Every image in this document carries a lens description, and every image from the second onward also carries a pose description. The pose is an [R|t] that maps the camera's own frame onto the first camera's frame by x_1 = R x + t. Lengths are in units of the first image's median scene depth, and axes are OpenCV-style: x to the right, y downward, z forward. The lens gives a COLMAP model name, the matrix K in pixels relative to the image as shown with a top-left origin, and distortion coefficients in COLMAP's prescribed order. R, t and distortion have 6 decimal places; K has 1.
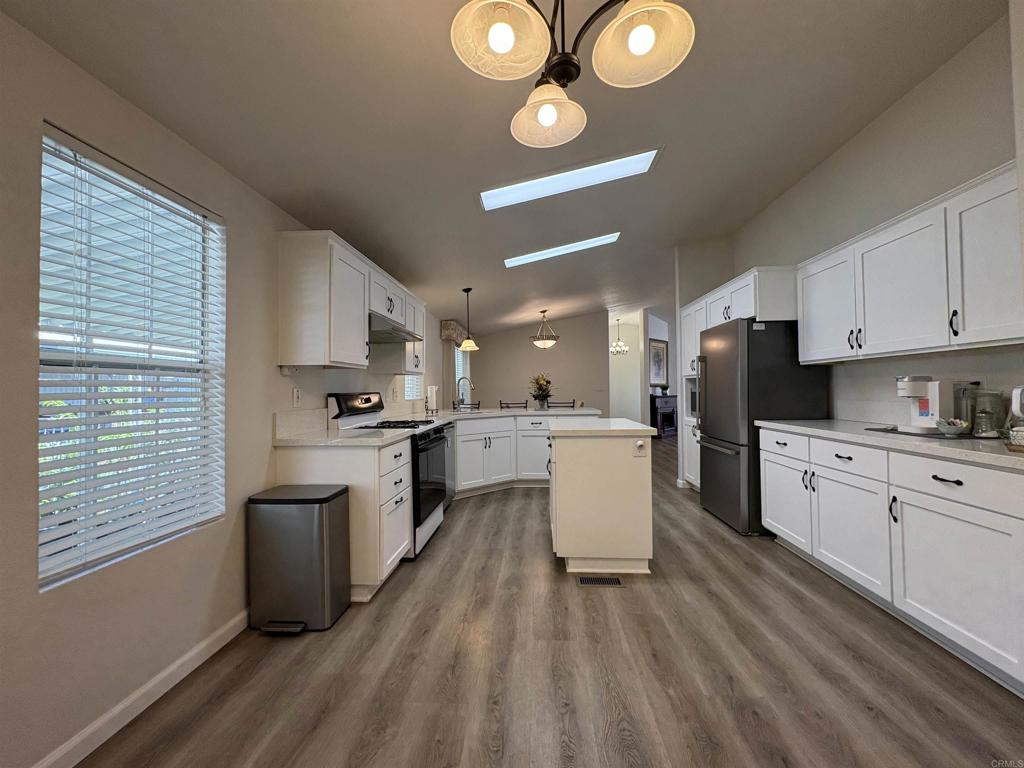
lens RADIAL K [[408.2, 0, 512.0], [0, 408.2, 384.0], [0, 0, 1]] dist [0.002140, -0.000006]
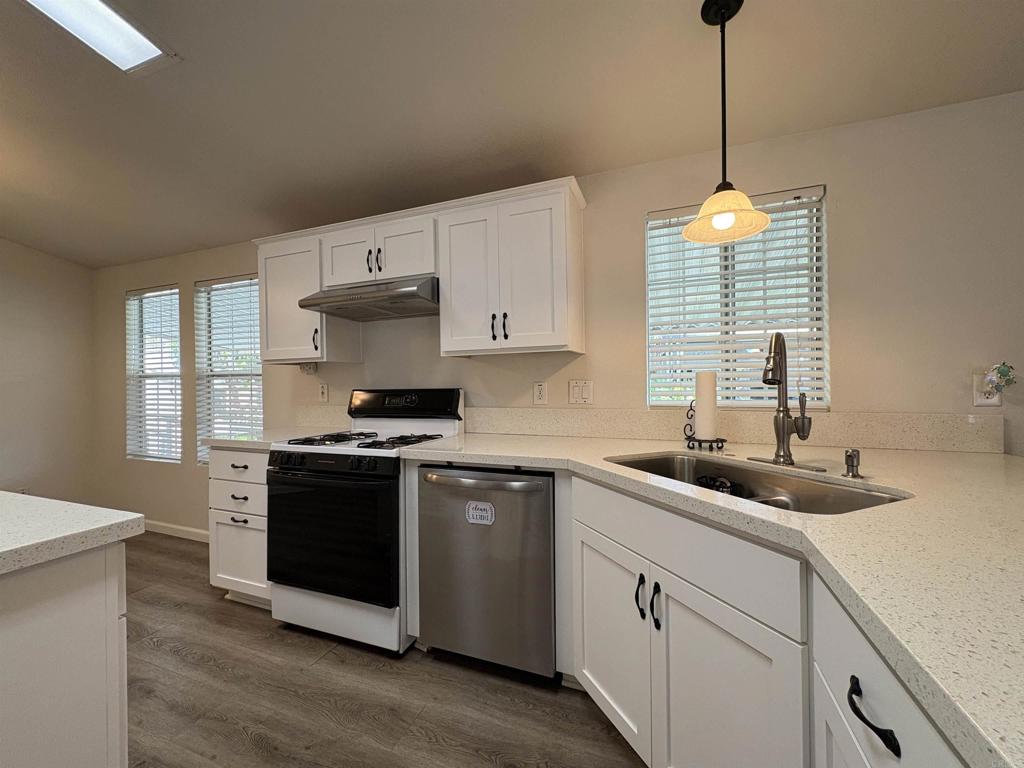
lens RADIAL K [[408.2, 0, 512.0], [0, 408.2, 384.0], [0, 0, 1]] dist [0.002140, -0.000006]
pose [[-0.295874, 0.015879, -0.955095, 0.343580], [0.028388, 0.999566, 0.007825, 0.014461], [0.954805, -0.024798, -0.296197, 1.734165]]
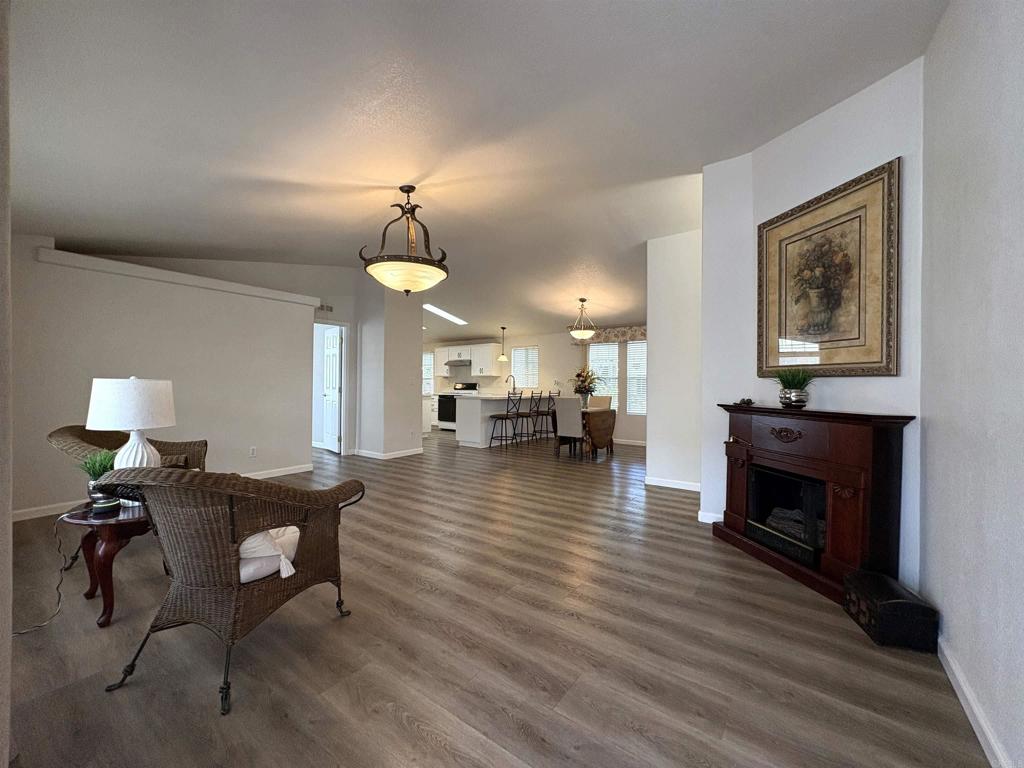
lens RADIAL K [[408.2, 0, 512.0], [0, 408.2, 384.0], [0, 0, 1]] dist [0.002140, -0.000006]
pose [[-0.536936, 0.005640, -0.843604, 2.612602], [0.011862, 0.999929, -0.000864, 0.041812], [0.843540, -0.010470, -0.536965, 3.710187]]
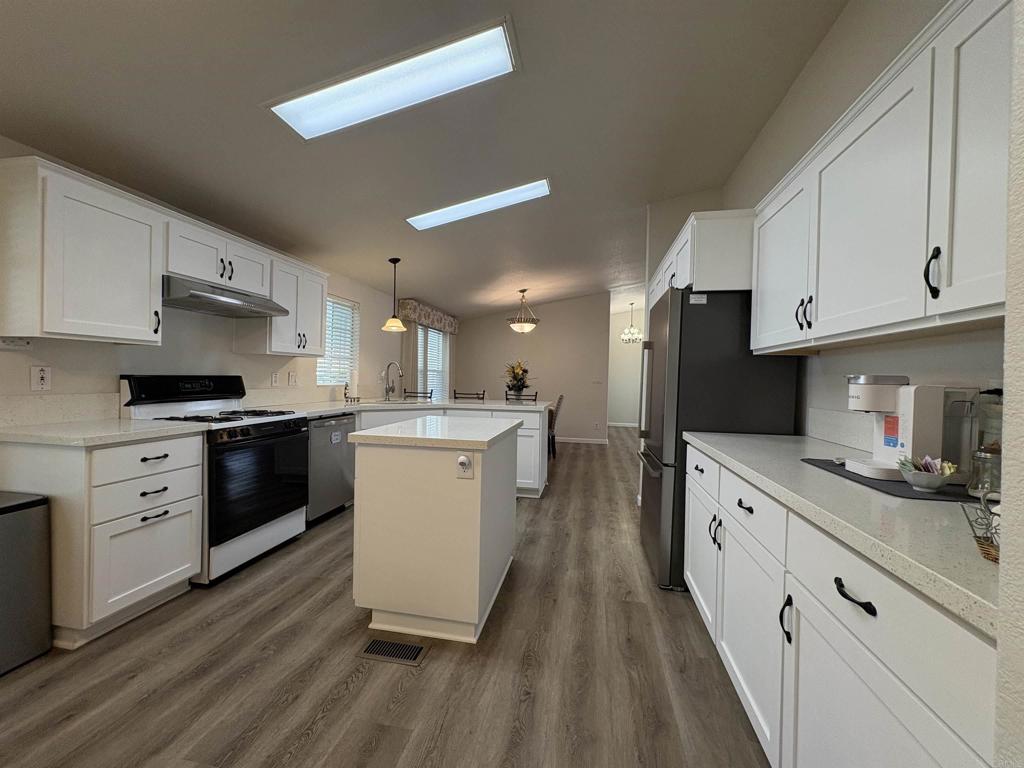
lens RADIAL K [[408.2, 0, 512.0], [0, 408.2, 384.0], [0, 0, 1]] dist [0.002140, -0.000006]
pose [[0.991464, 0.033737, -0.125943, 0.466477], [-0.030091, 0.999074, 0.030745, -0.007825], [0.126864, -0.026693, 0.991561, 0.314661]]
